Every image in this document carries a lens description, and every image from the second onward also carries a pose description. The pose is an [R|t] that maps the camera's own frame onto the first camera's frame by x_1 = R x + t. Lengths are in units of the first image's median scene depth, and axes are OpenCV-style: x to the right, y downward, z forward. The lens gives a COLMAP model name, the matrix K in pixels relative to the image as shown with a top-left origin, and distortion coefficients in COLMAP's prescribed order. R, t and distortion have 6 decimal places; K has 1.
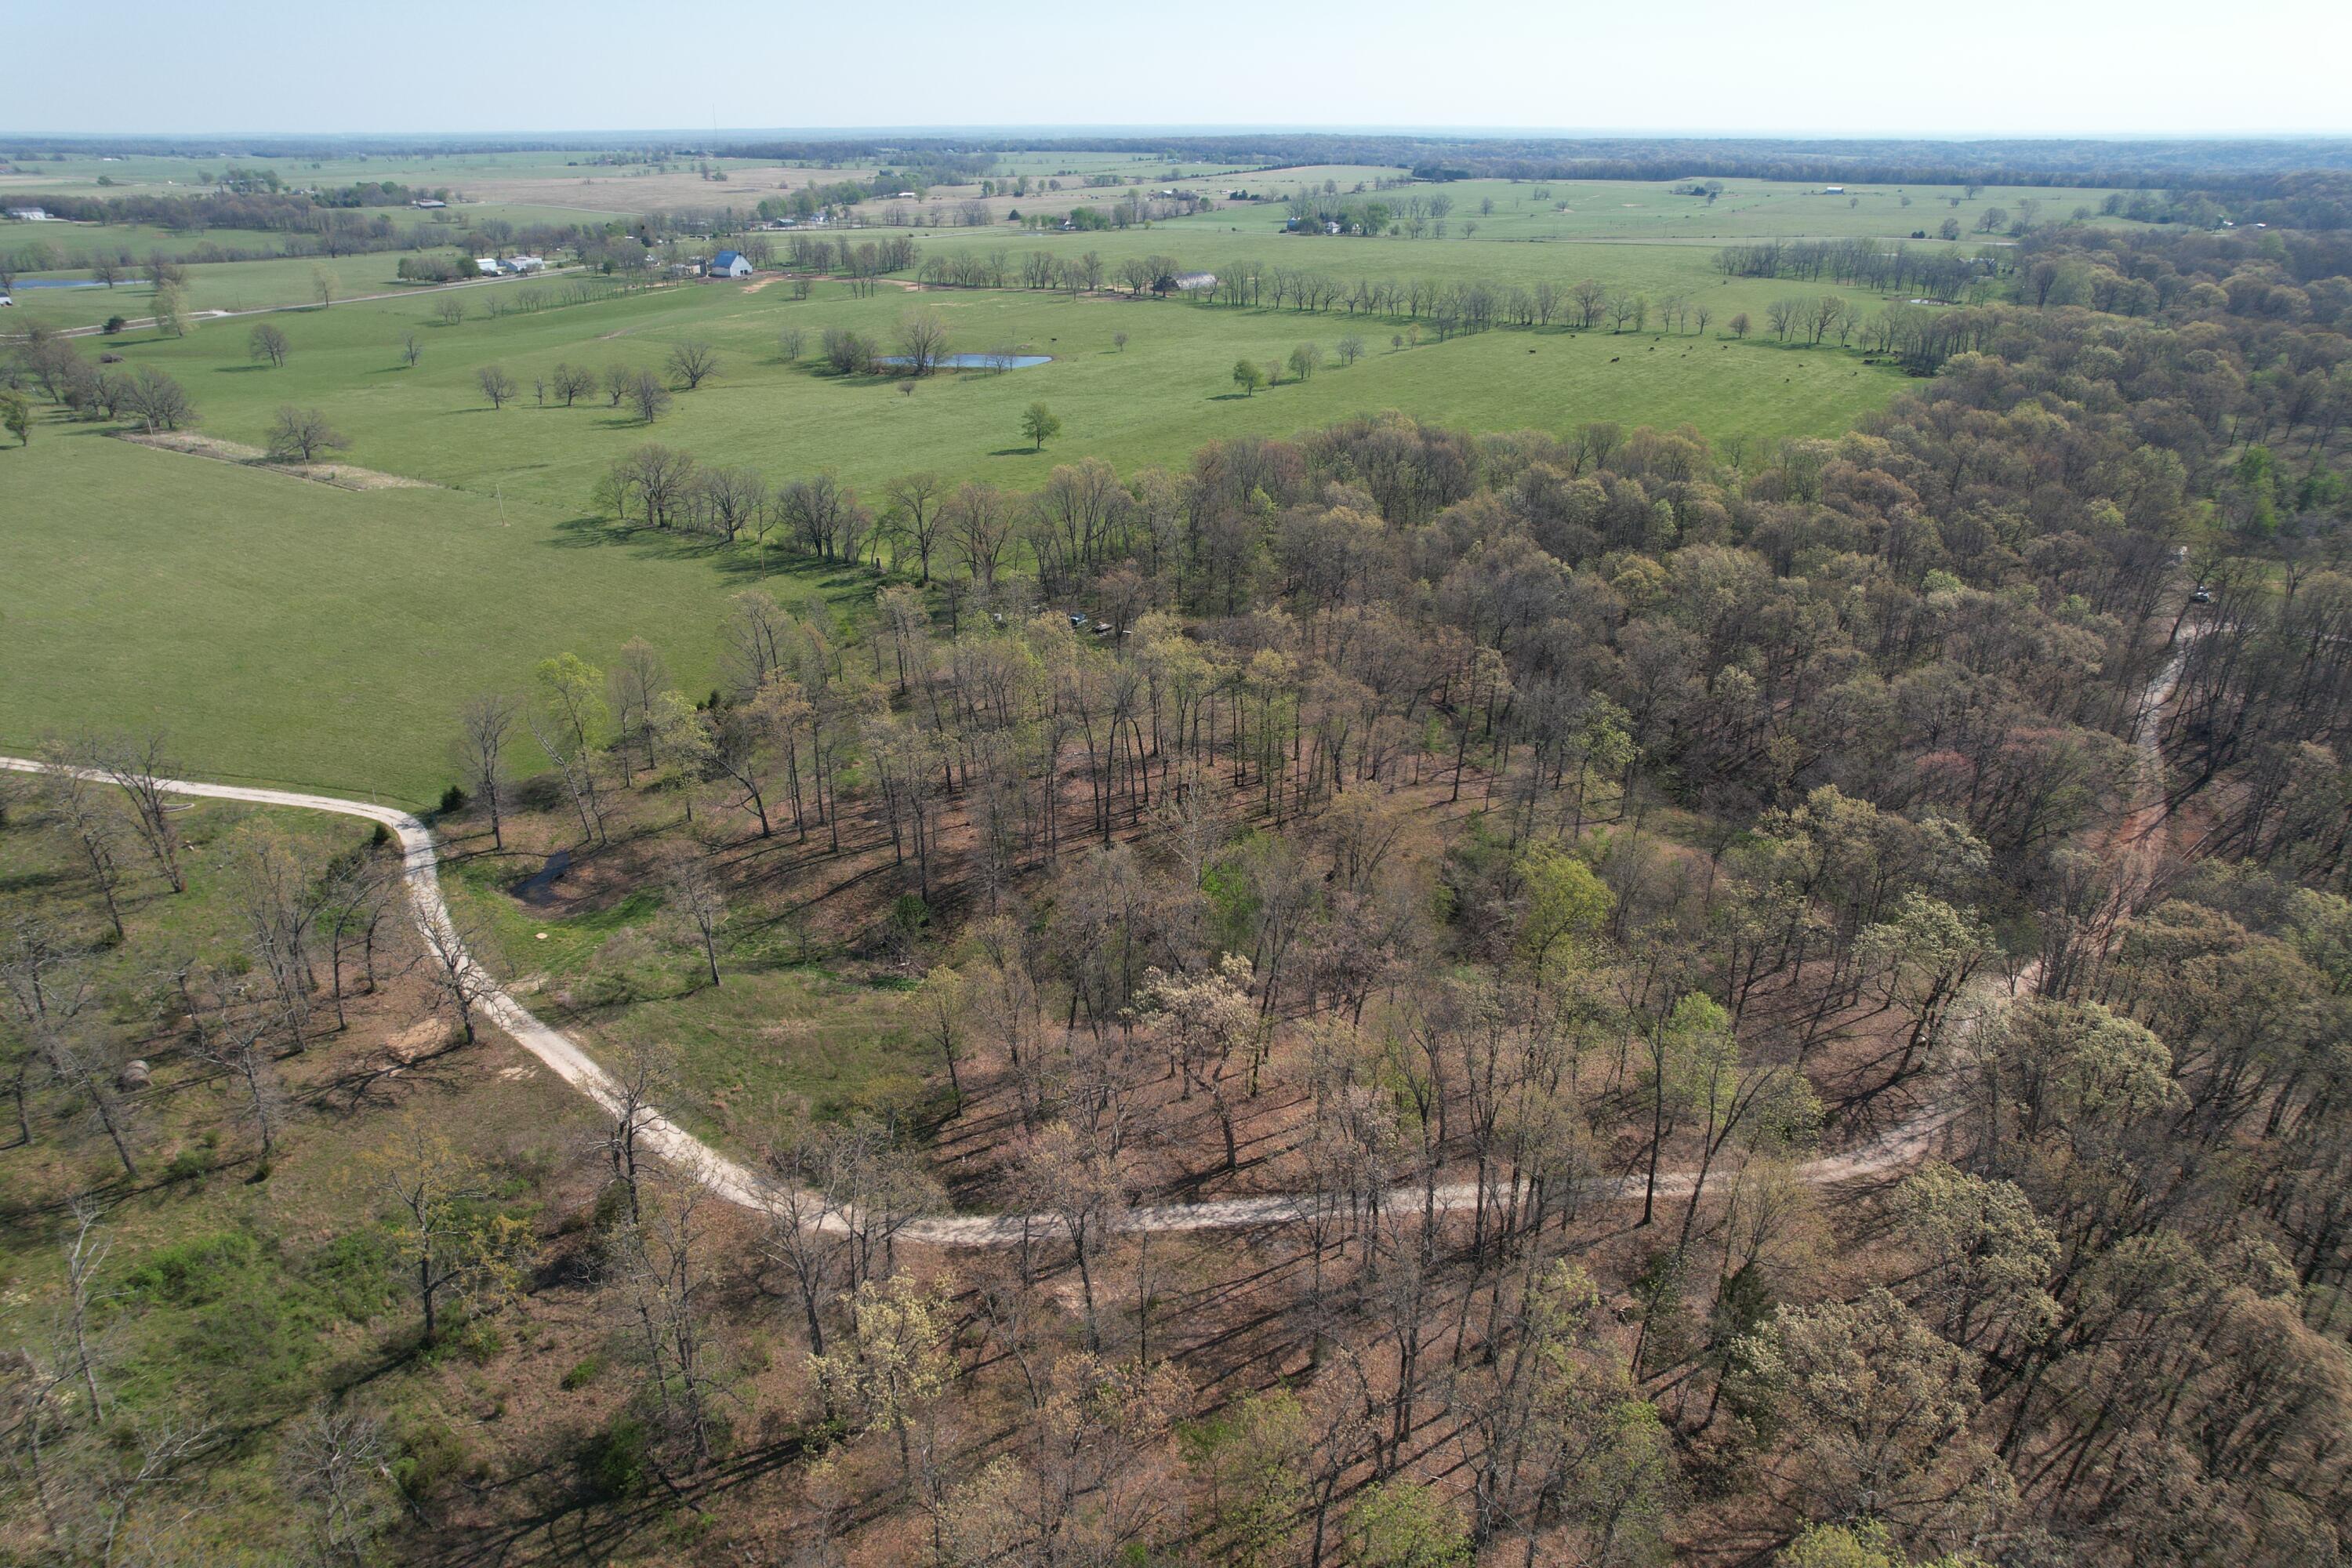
lens RADIAL K [[1502.4, 0, 1188.3], [0, 1502.4, 793.1], [0, 0, 1]] dist [-0.083500, 0.070208]
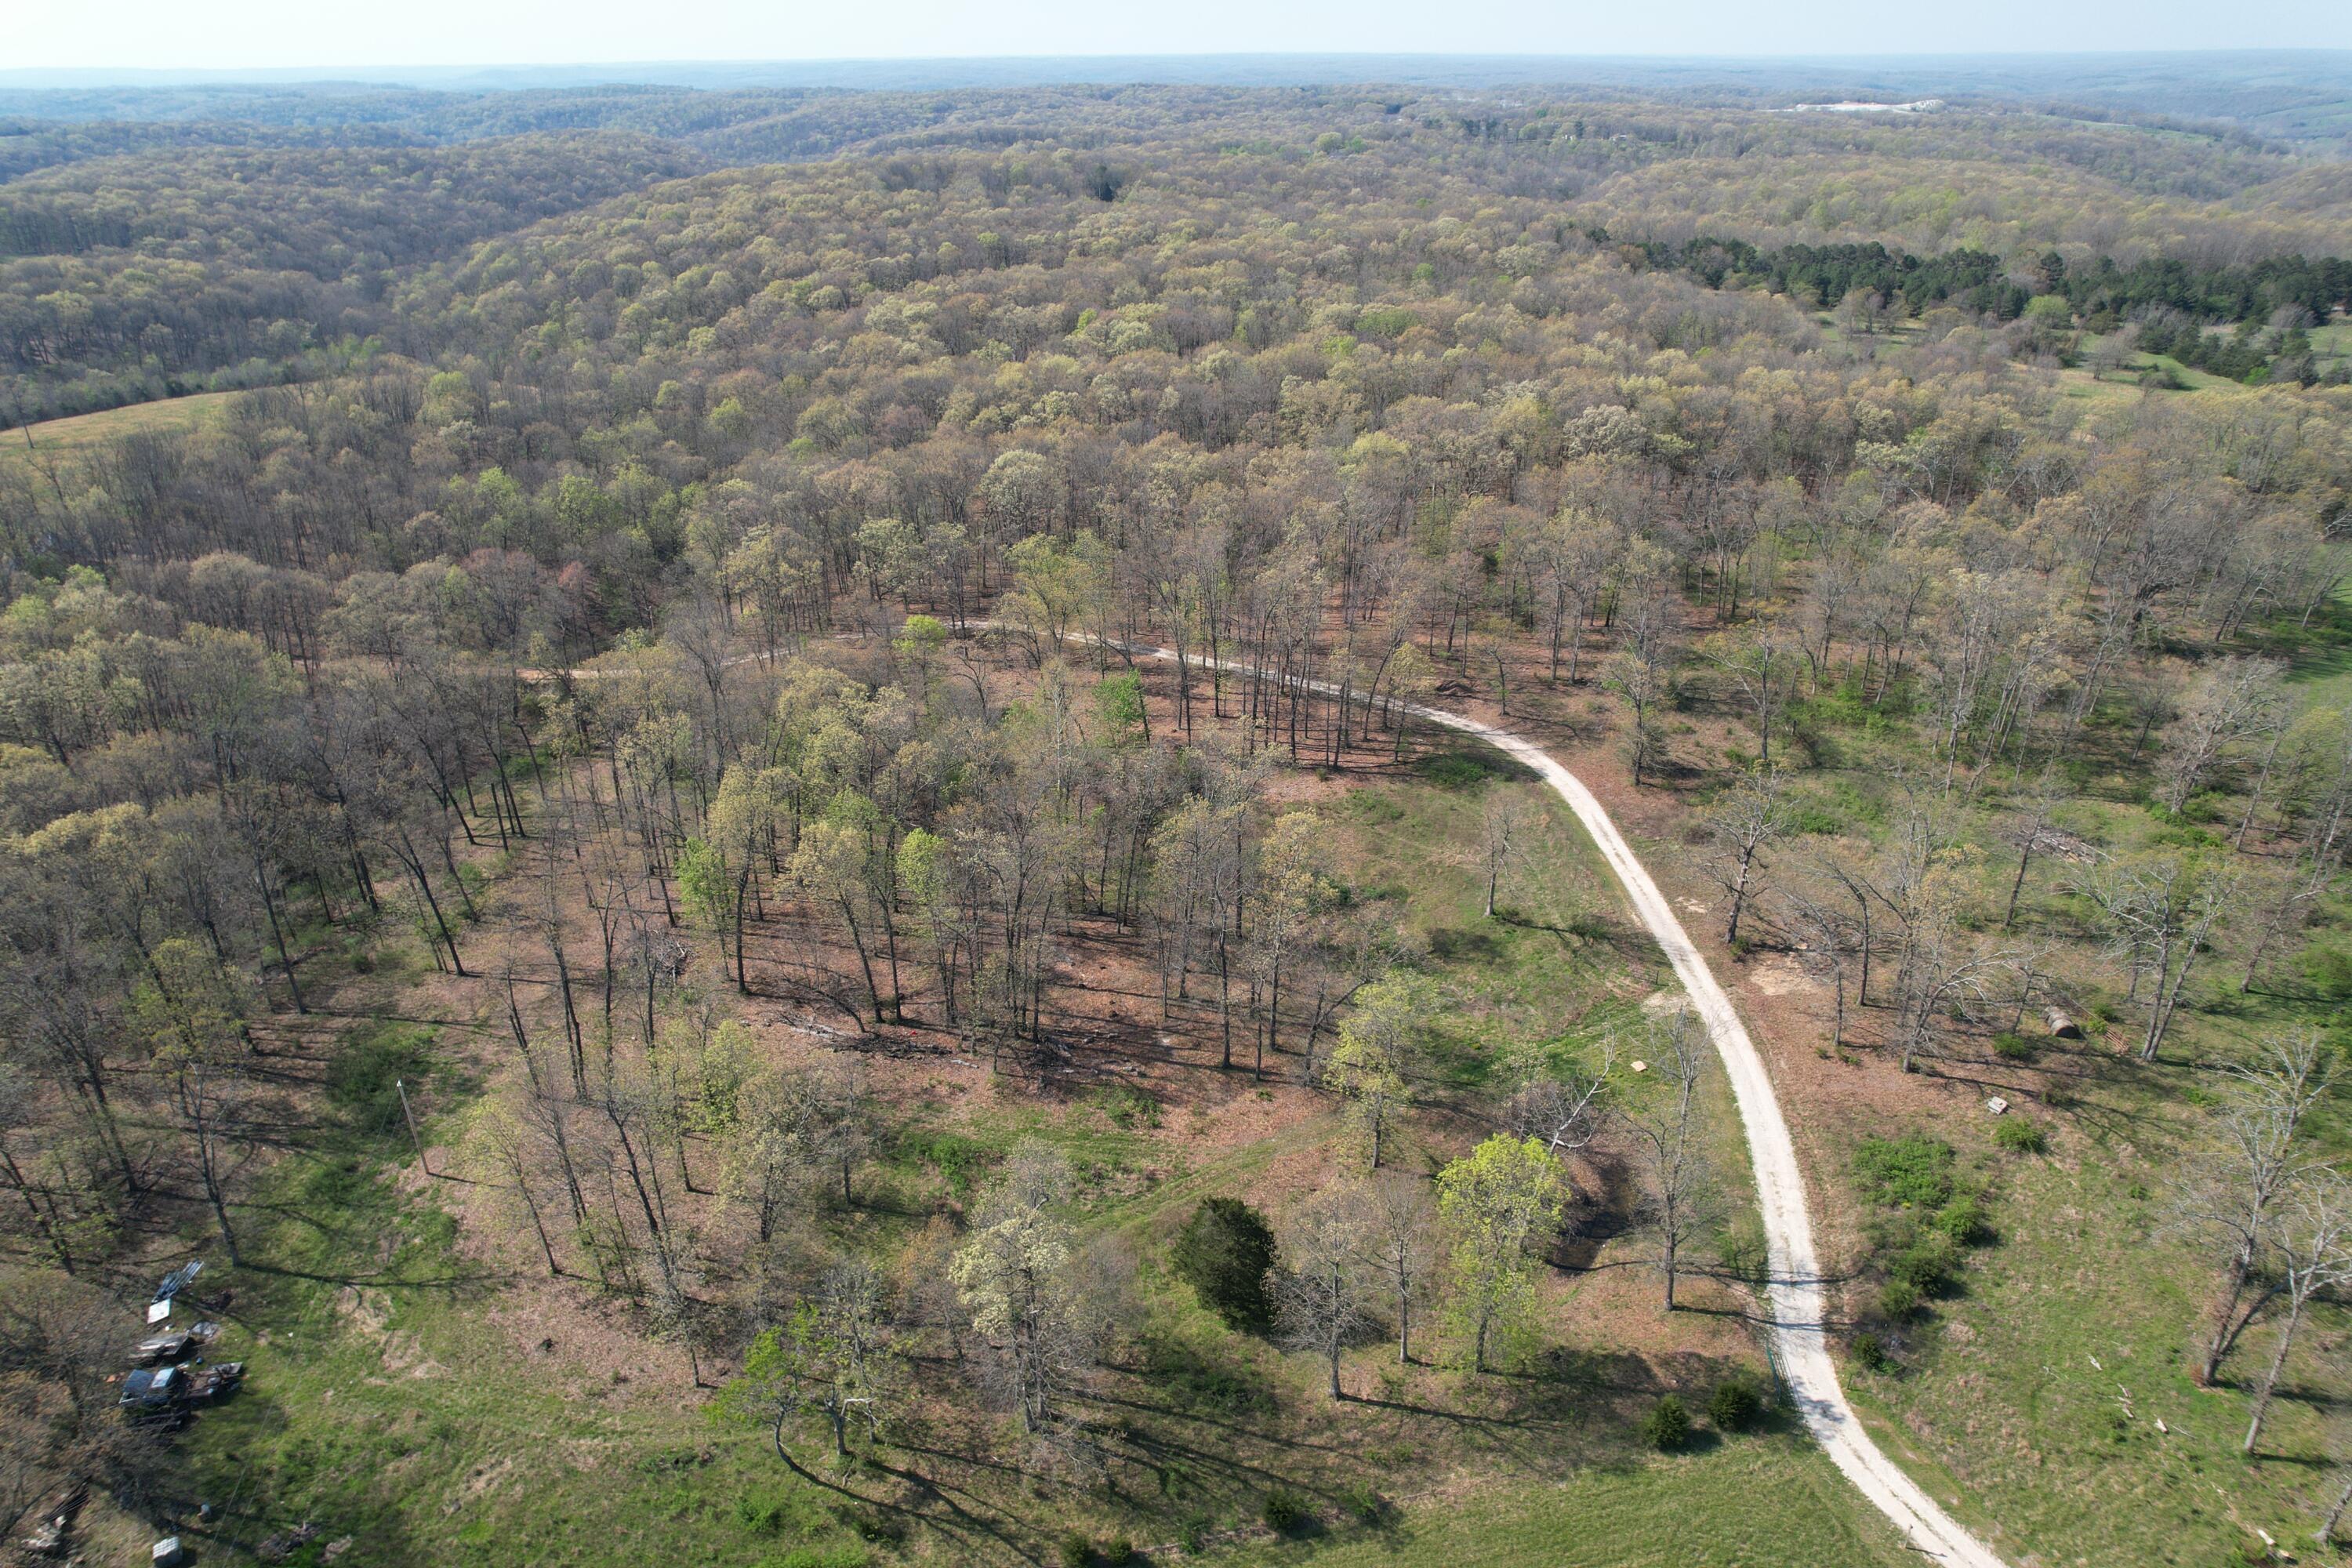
lens RADIAL K [[1502.4, 0, 1182.4], [0, 1502.4, 788.8], [0, 0, 1]] dist [-0.083500, 0.070208]
pose [[-0.725693, -0.304885, 0.616778, -0.182475], [0.294652, 0.672365, 0.679047, -0.159839], [-0.621731, 0.674514, -0.398096, 0.353927]]
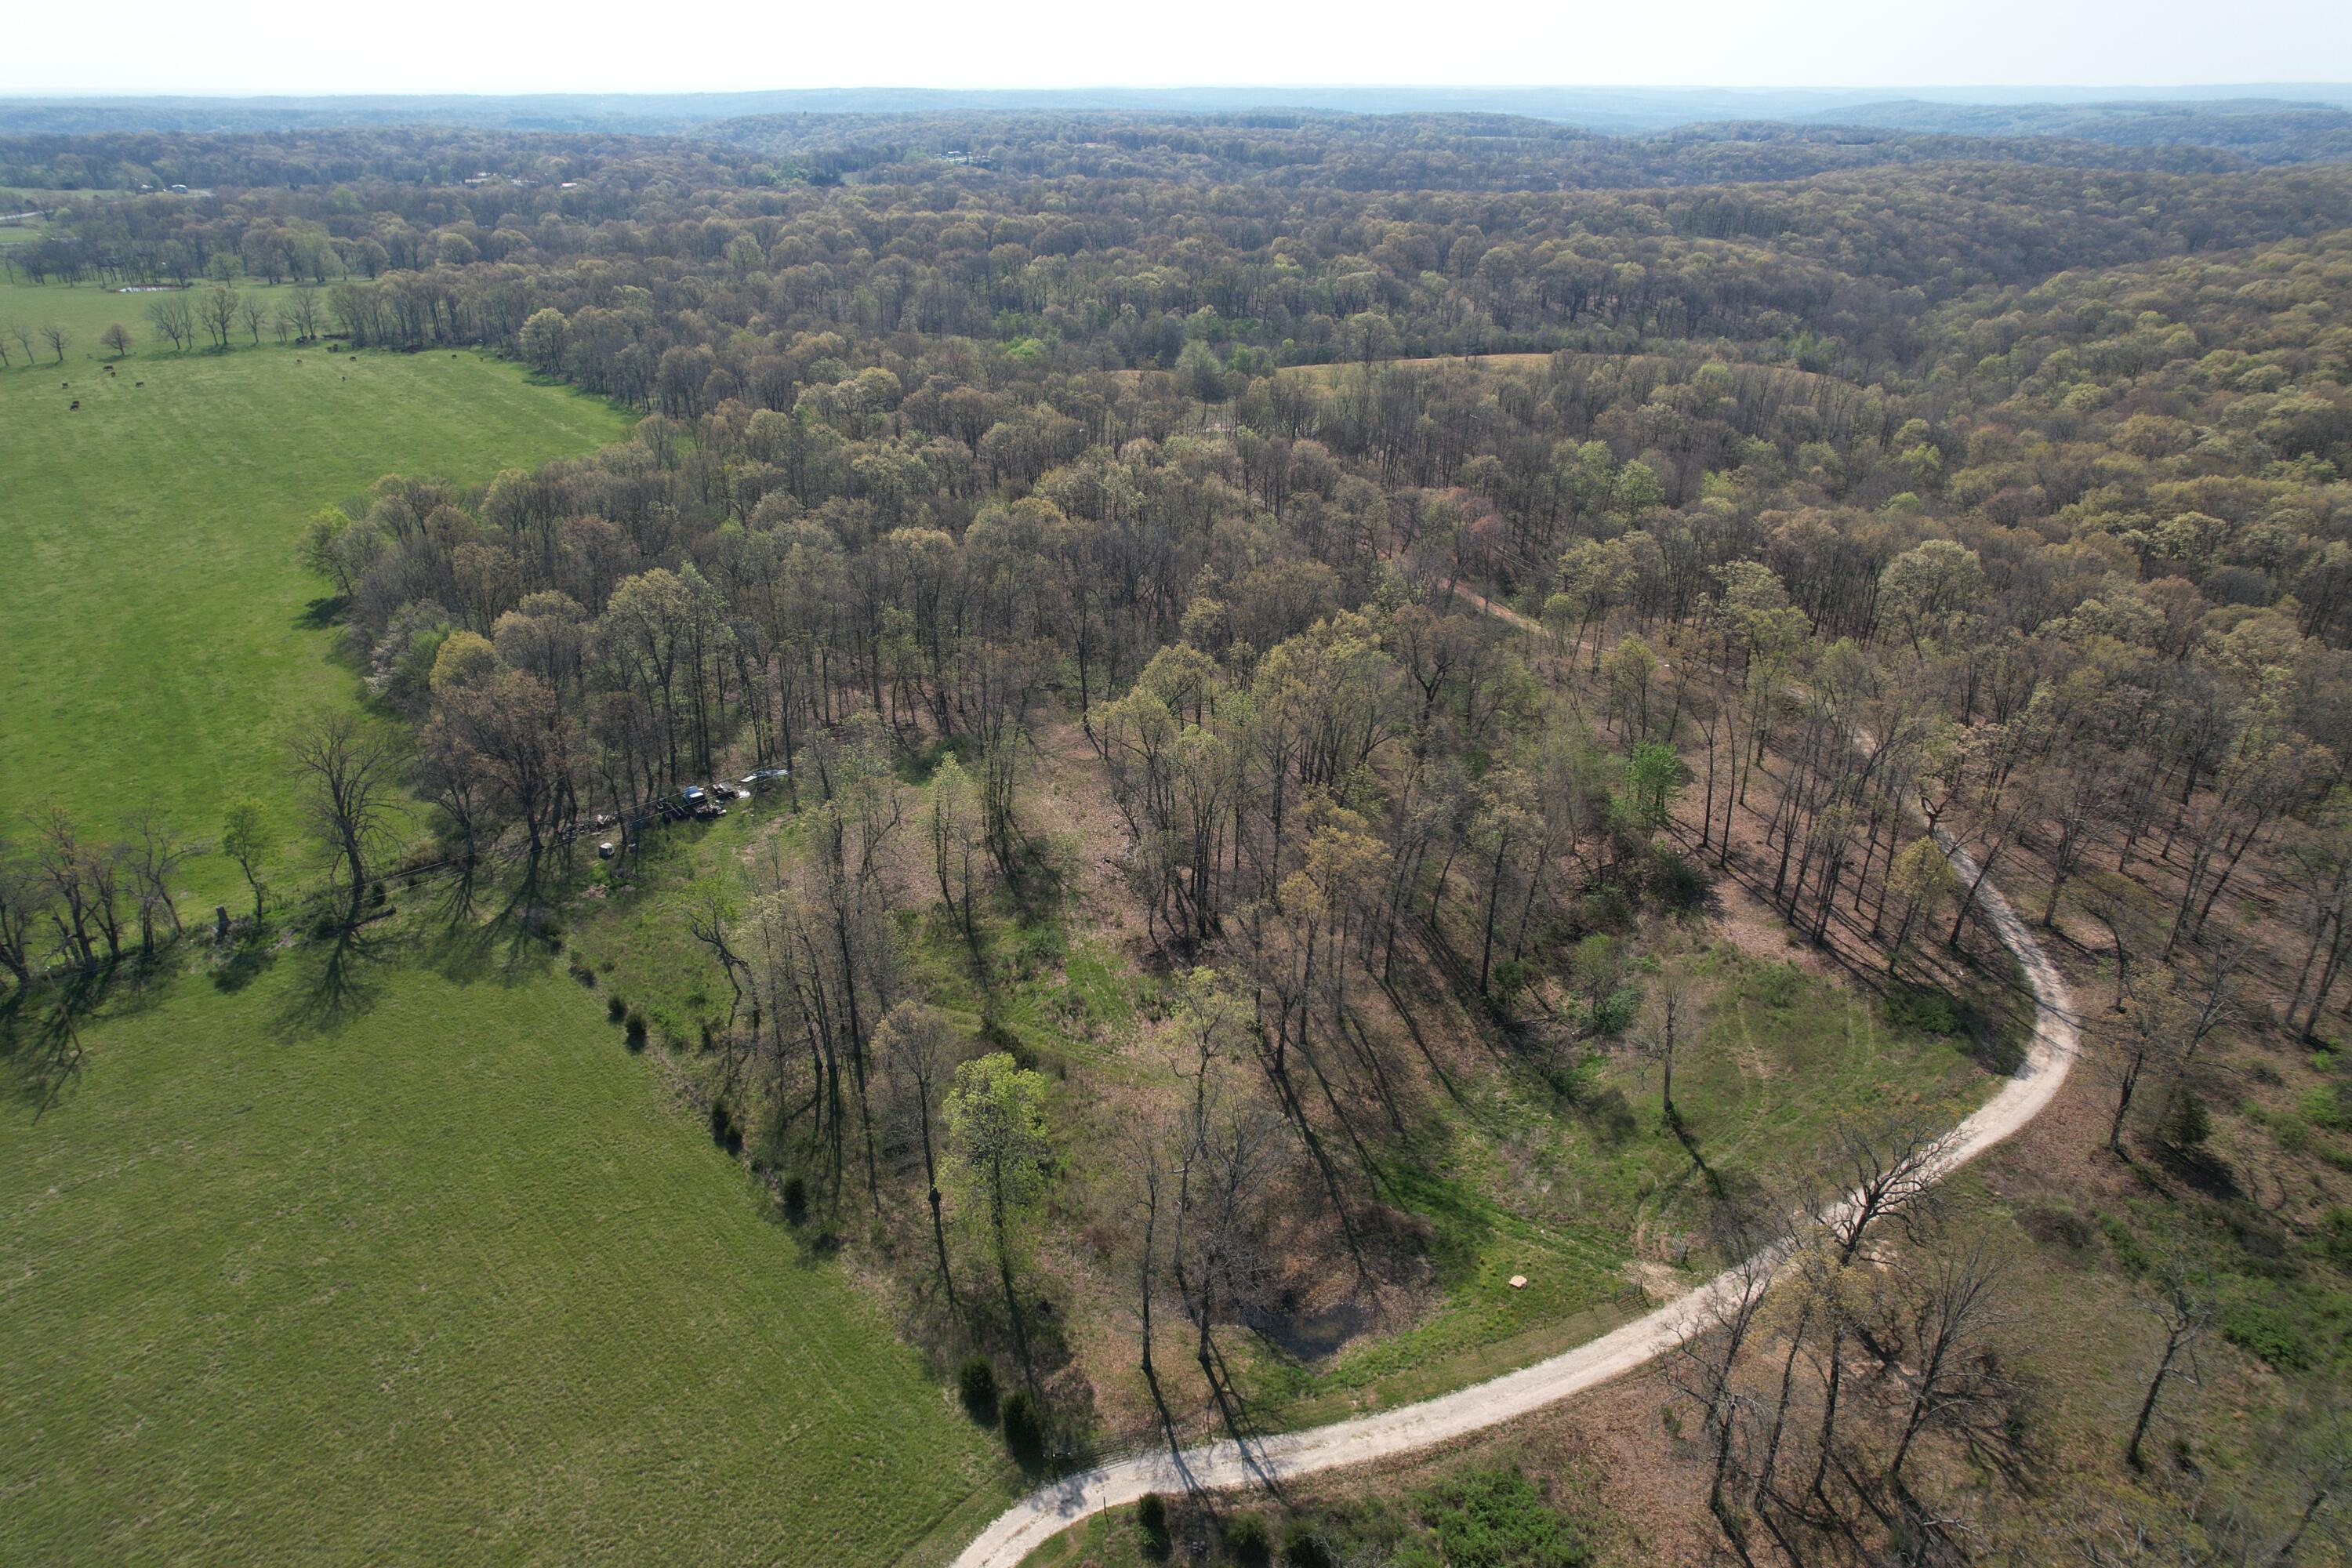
lens RADIAL K [[1502.4, 0, 1189.4], [0, 1502.4, 795.3], [0, 0, 1]] dist [-0.083500, 0.070208]
pose [[0.258147, -0.425559, 0.867329, -0.251924], [0.404689, 0.862831, 0.302903, -0.094584], [-0.877261, 0.272805, 0.394956, 0.206933]]
